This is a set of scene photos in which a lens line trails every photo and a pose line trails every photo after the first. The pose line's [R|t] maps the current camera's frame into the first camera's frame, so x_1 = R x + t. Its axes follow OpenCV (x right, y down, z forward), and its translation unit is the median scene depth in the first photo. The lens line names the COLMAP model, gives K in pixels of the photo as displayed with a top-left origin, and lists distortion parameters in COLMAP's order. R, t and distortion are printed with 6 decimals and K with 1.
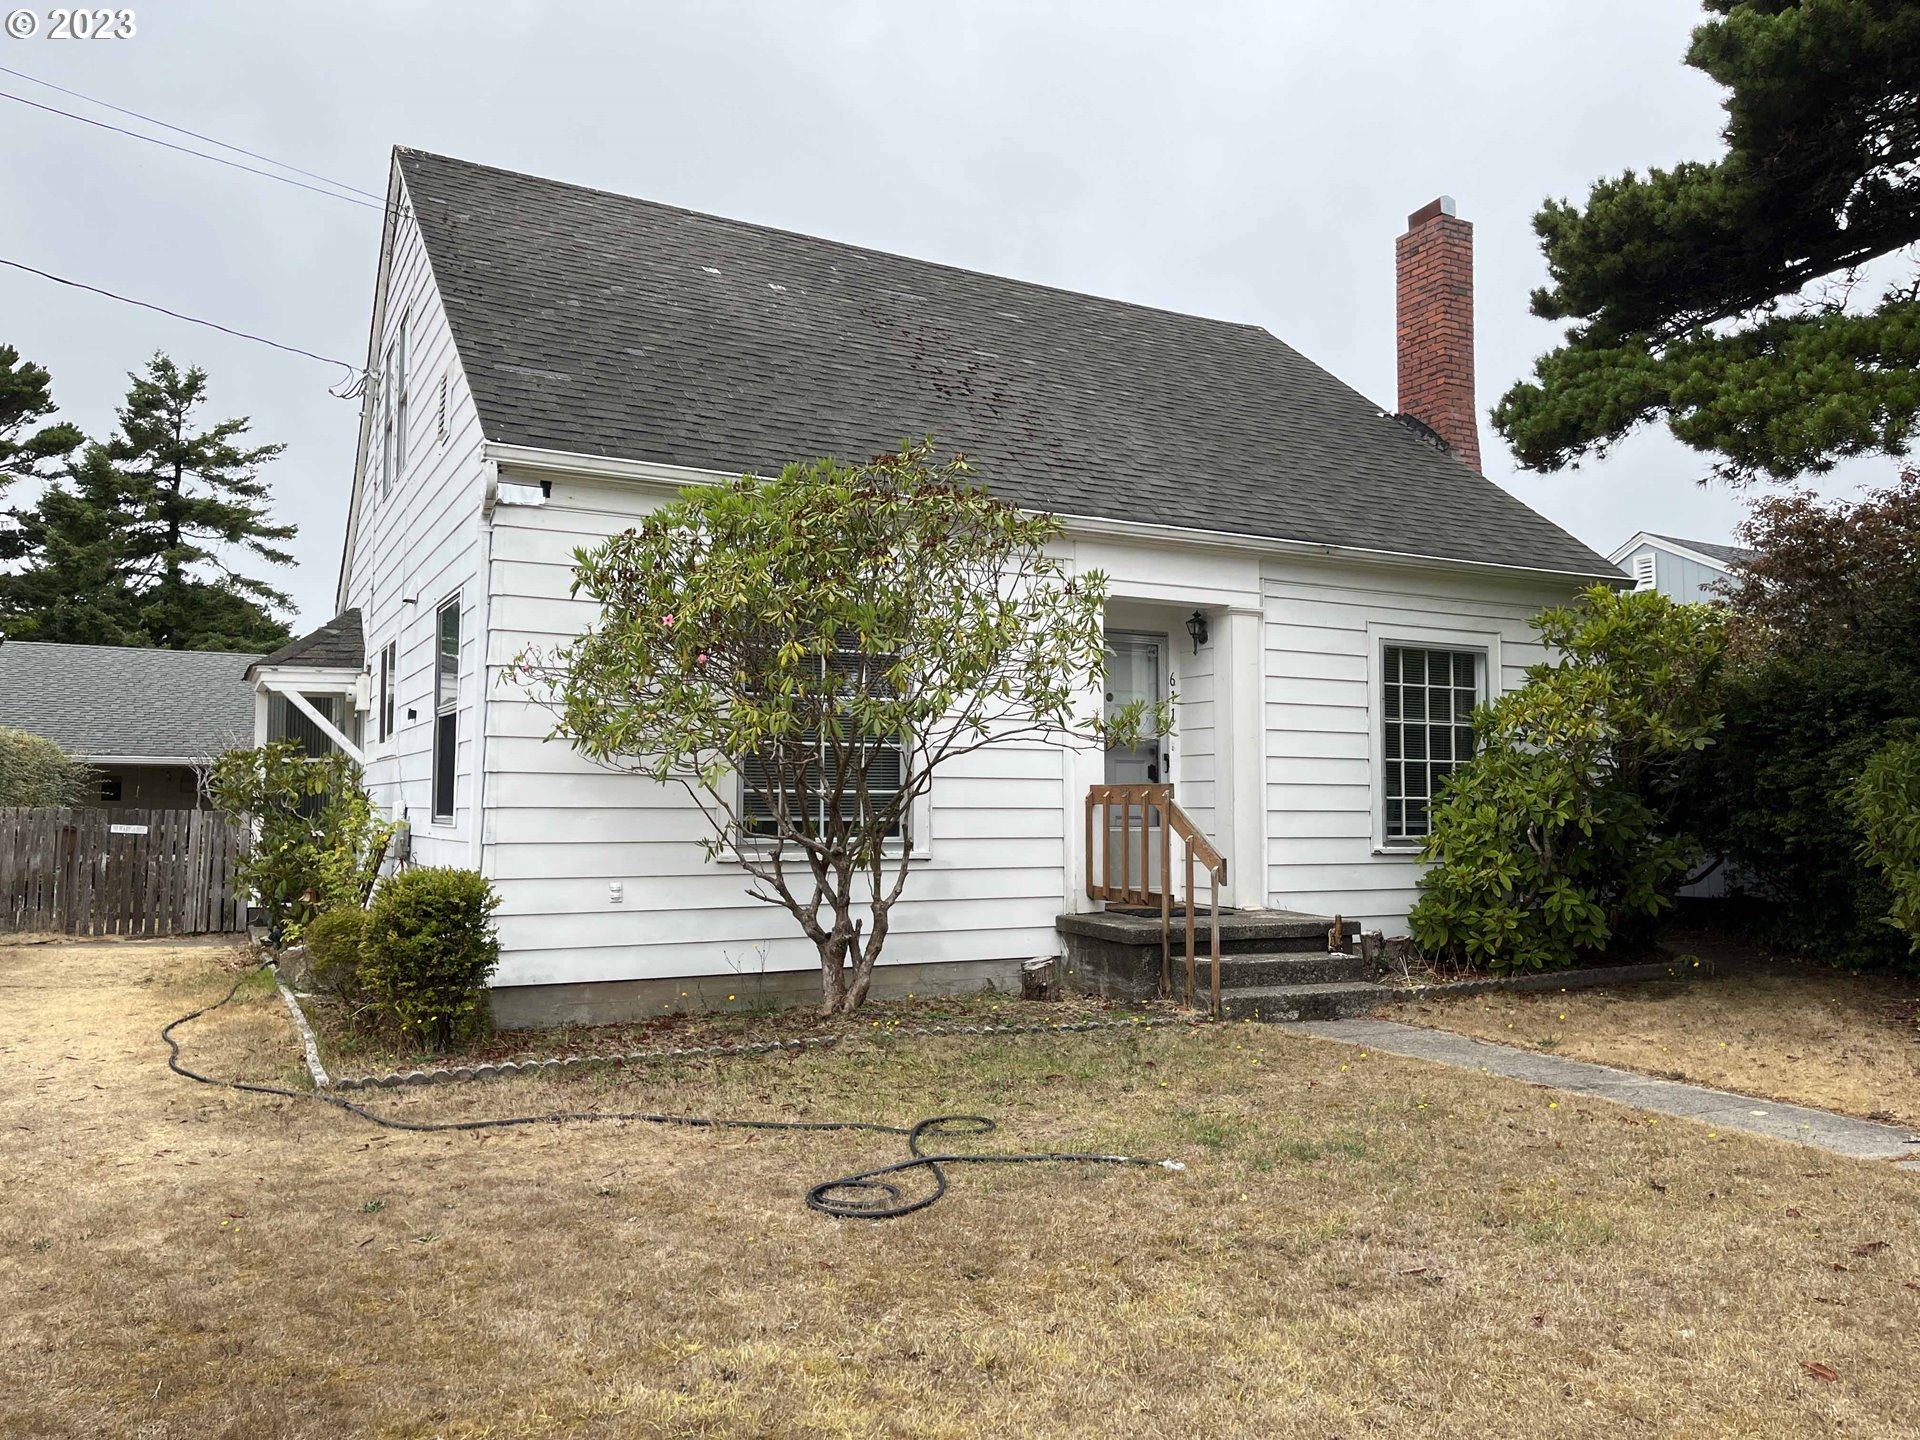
lens RADIAL K [[1460.2, 0, 979.5], [0, 1460.2, 708.8], [0, 0, 1]] dist [0.033916, -0.040795]
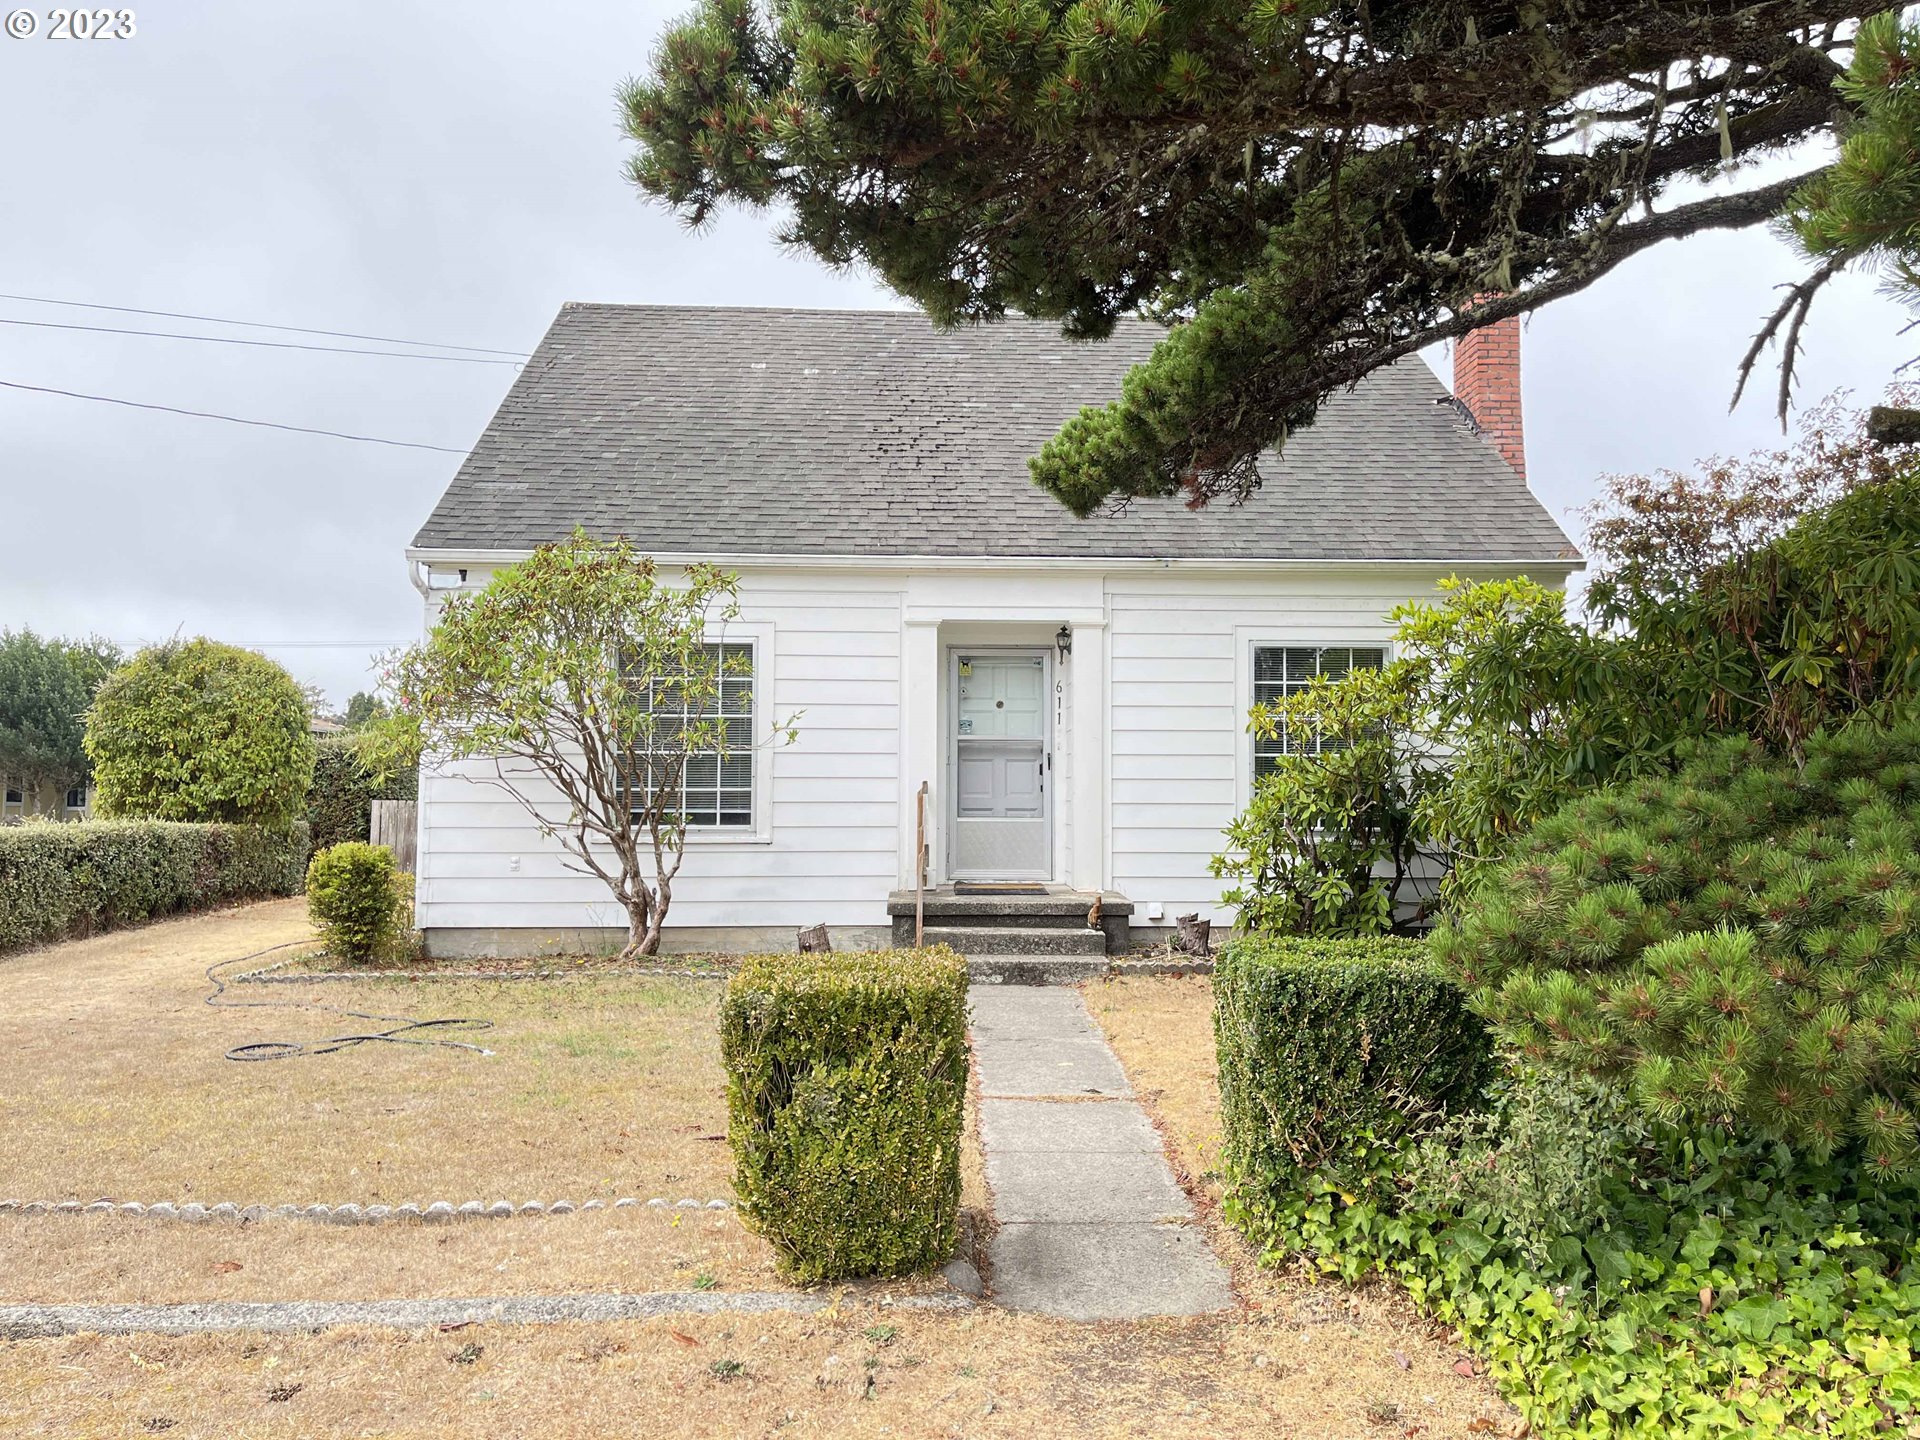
lens RADIAL K [[1460.2, 0, 973.2], [0, 1460.2, 731.9], [0, 0, 1]] dist [0.033916, -0.040795]
pose [[0.897630, -0.023524, -0.440122, 0.618828], [0.032252, 0.999403, 0.012362, -0.001731], [0.439569, -0.025291, 0.897853, -0.039205]]
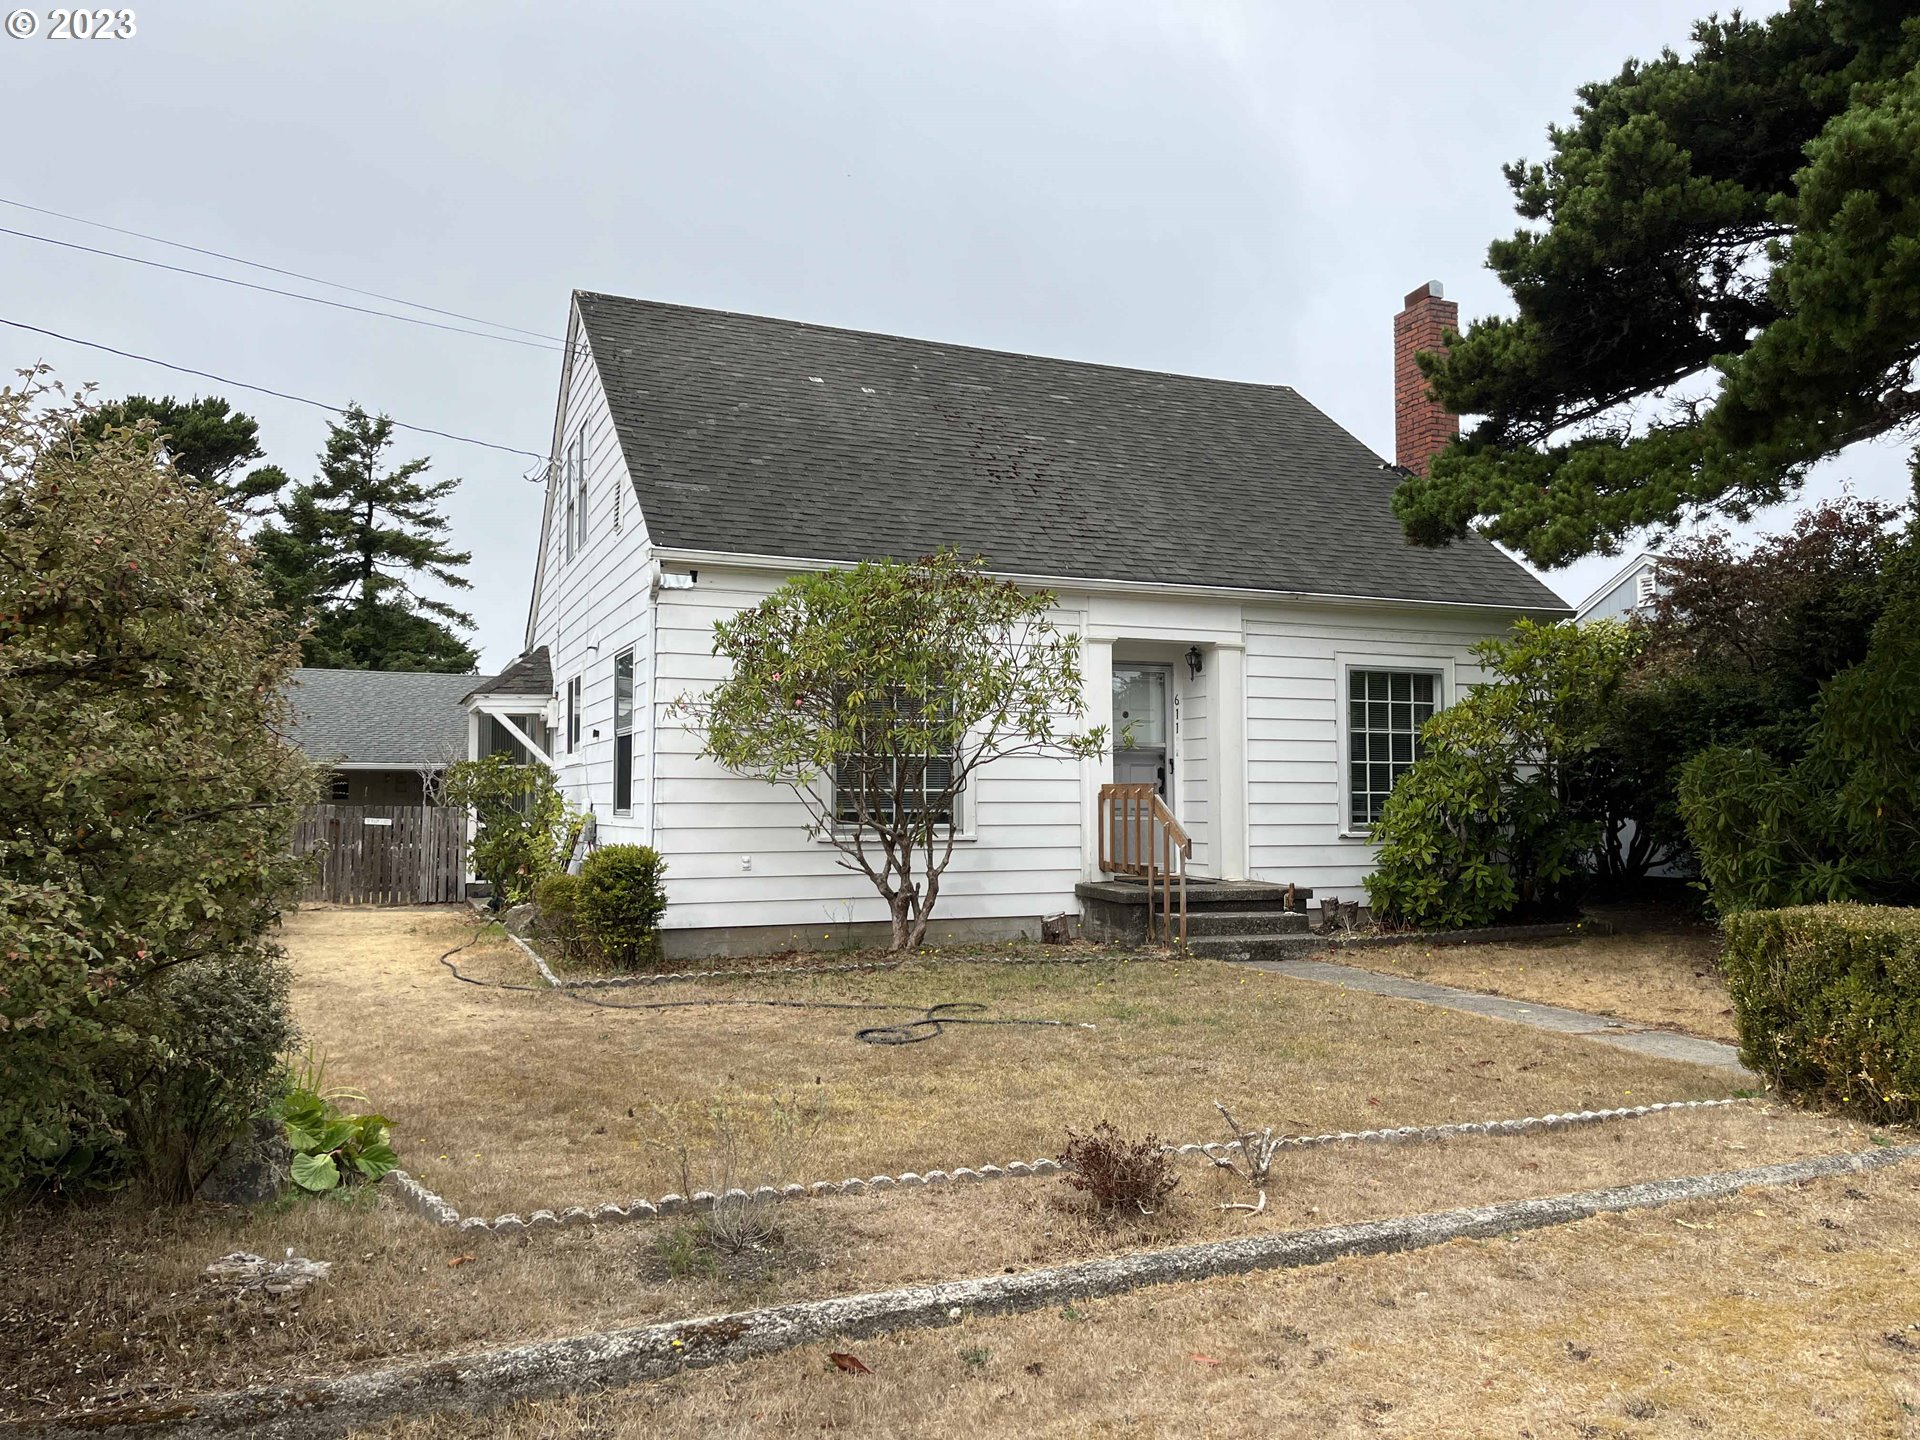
lens RADIAL K [[1460.2, 0, 967.4], [0, 1460.2, 716.9], [0, 0, 1]] dist [0.033916, -0.040795]
pose [[0.994998, -0.010367, -0.099352, 0.084216], [0.011230, 0.999904, 0.008137, -0.019445], [0.099258, -0.009212, 0.995019, -0.302572]]
